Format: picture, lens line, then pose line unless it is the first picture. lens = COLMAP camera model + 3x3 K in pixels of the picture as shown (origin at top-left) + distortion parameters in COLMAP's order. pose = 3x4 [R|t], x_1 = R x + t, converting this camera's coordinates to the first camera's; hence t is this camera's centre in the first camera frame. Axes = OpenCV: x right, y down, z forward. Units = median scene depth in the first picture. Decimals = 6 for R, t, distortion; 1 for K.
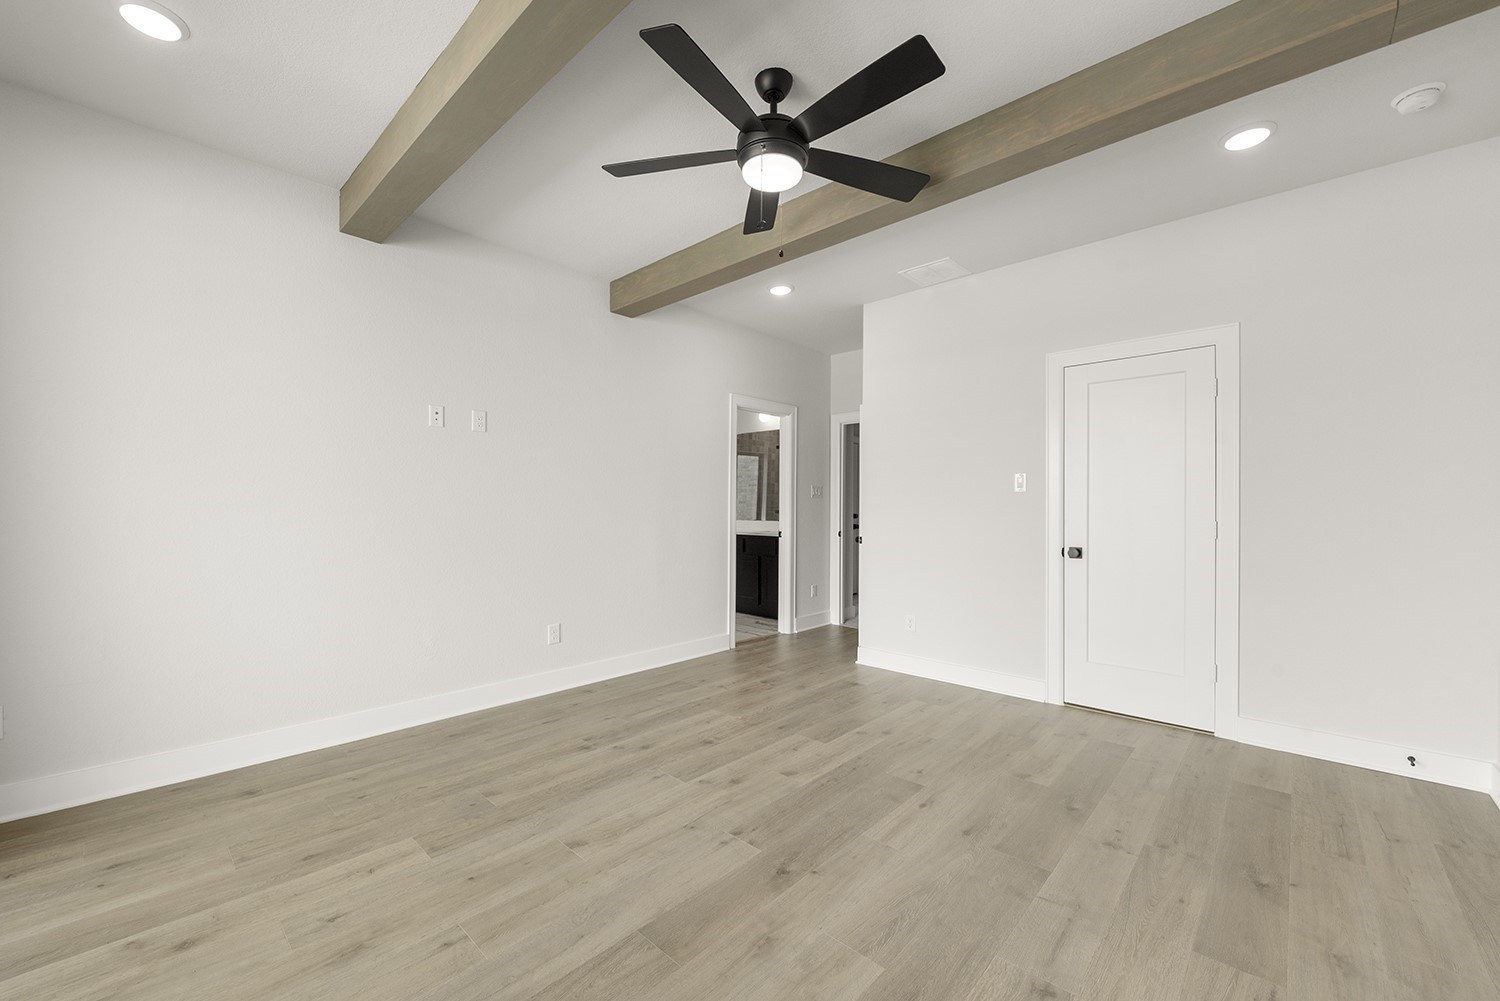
lens RADIAL K [[589.4, 0, 733.8], [0, 589.4, 507.7], [0, 0, 1]] dist [-0.000140, -0.006092]
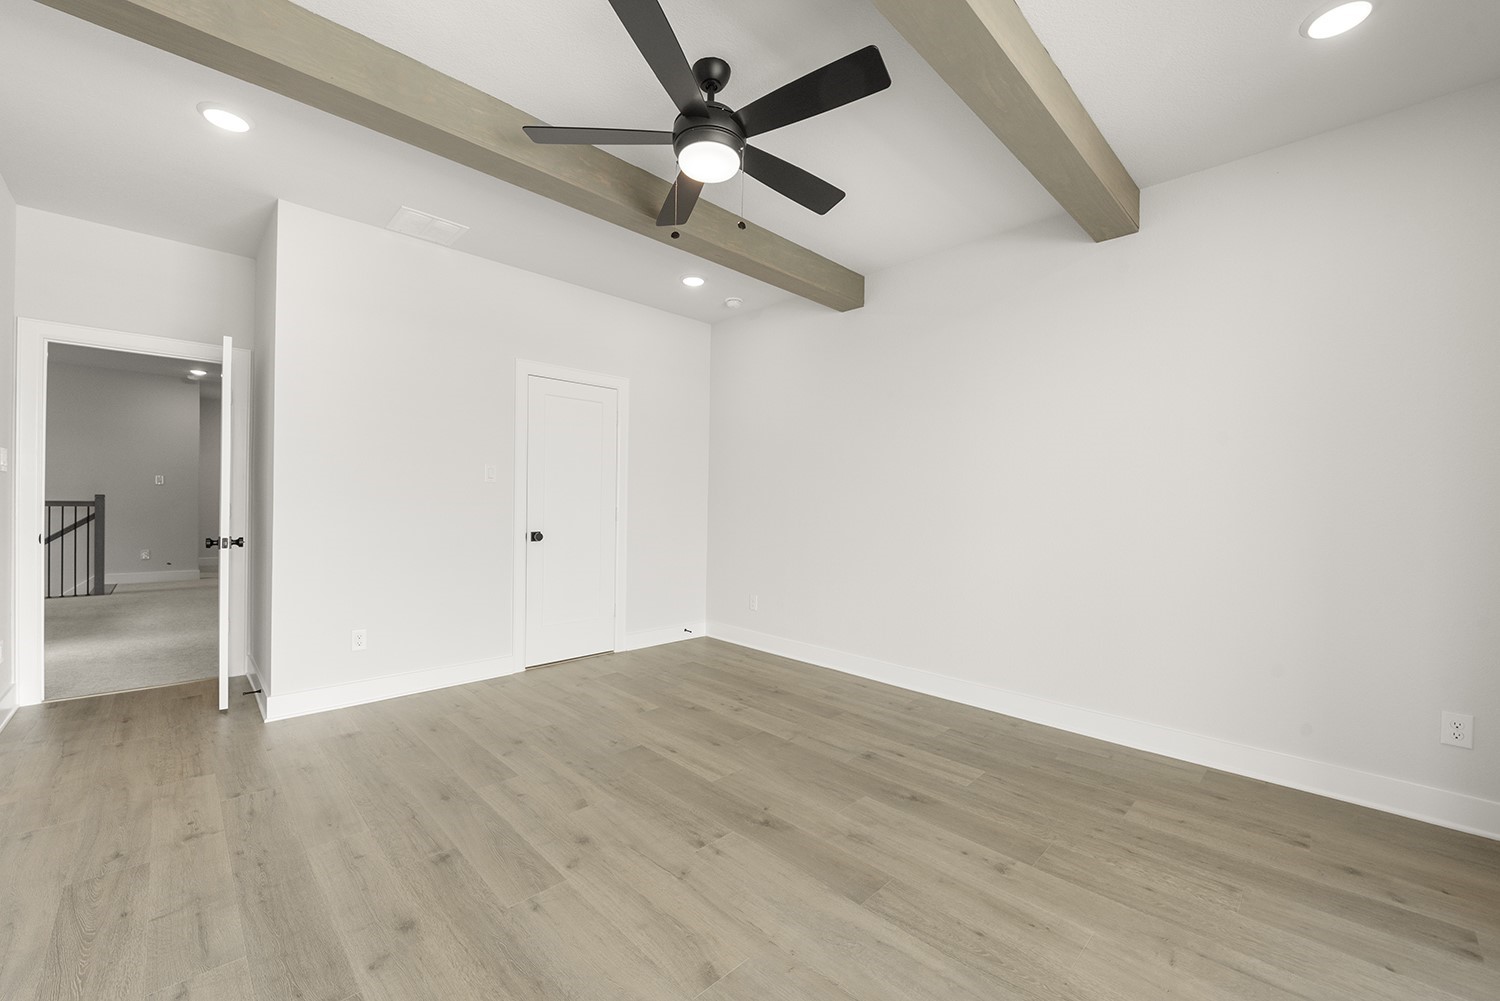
lens RADIAL K [[589.4, 0, 733.8], [0, 589.4, 507.7], [0, 0, 1]] dist [-0.000140, -0.006092]
pose [[0.046666, -0.012717, 0.998830, -0.782522], [-0.012191, 0.999837, 0.013300, -0.001380], [-0.998836, -0.012798, 0.046503, 0.762773]]
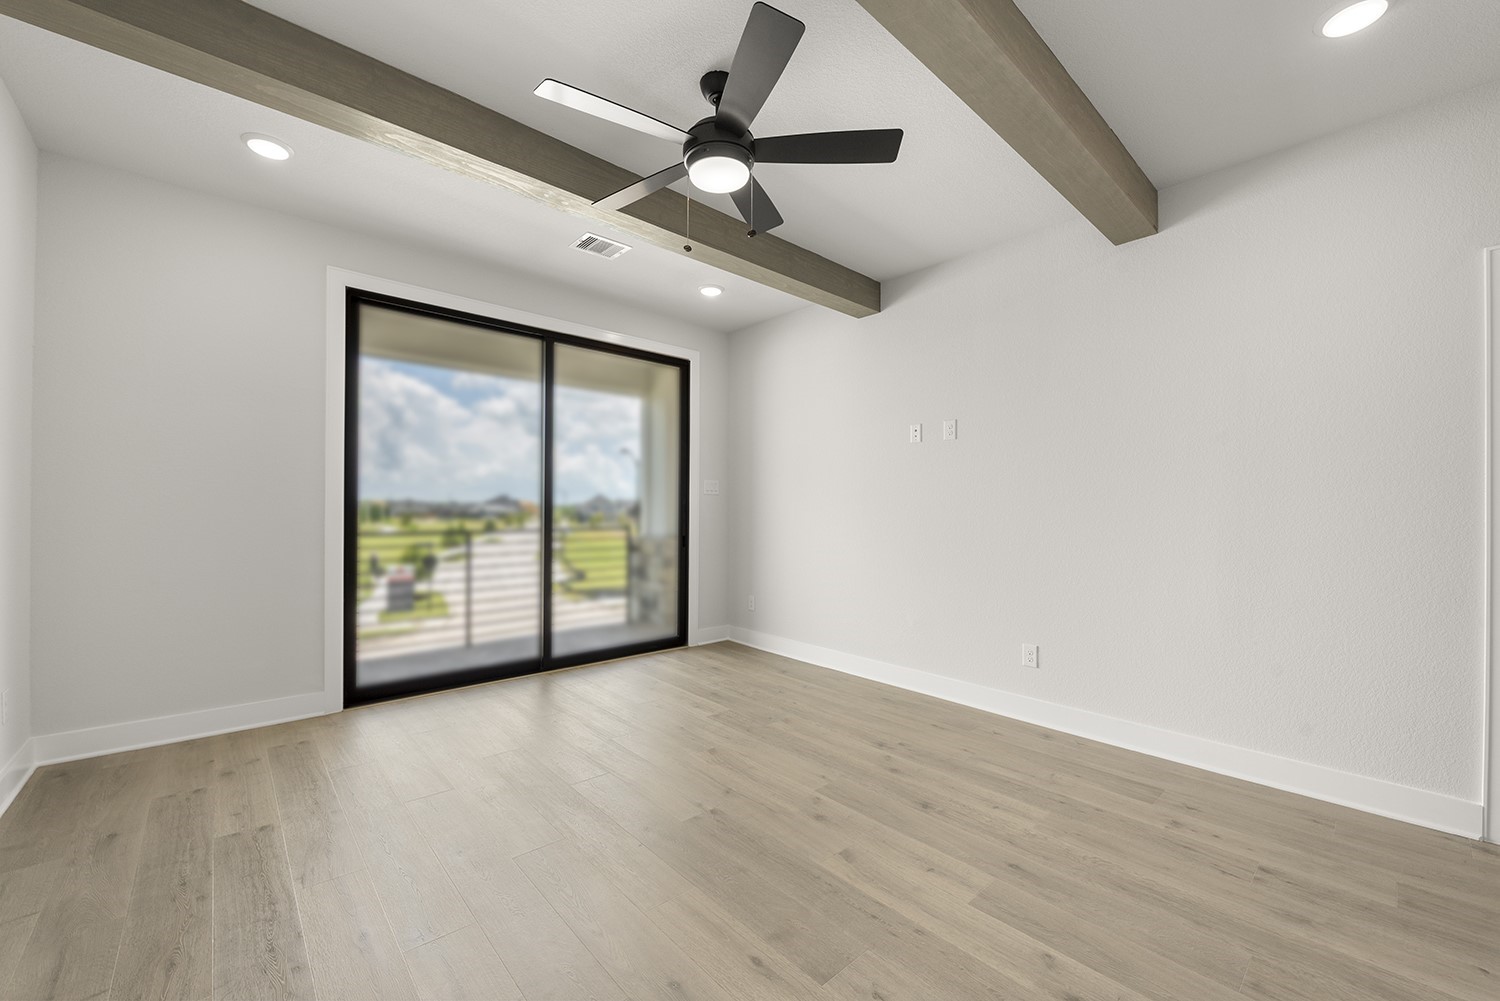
lens RADIAL K [[589.4, 0, 733.8], [0, 589.4, 507.7], [0, 0, 1]] dist [-0.000140, -0.006092]
pose [[-0.090434, -0.007096, -0.995877, 0.897056], [-0.010790, 0.999923, -0.006145, 0.006612], [0.995844, 0.010190, -0.090504, 0.945295]]
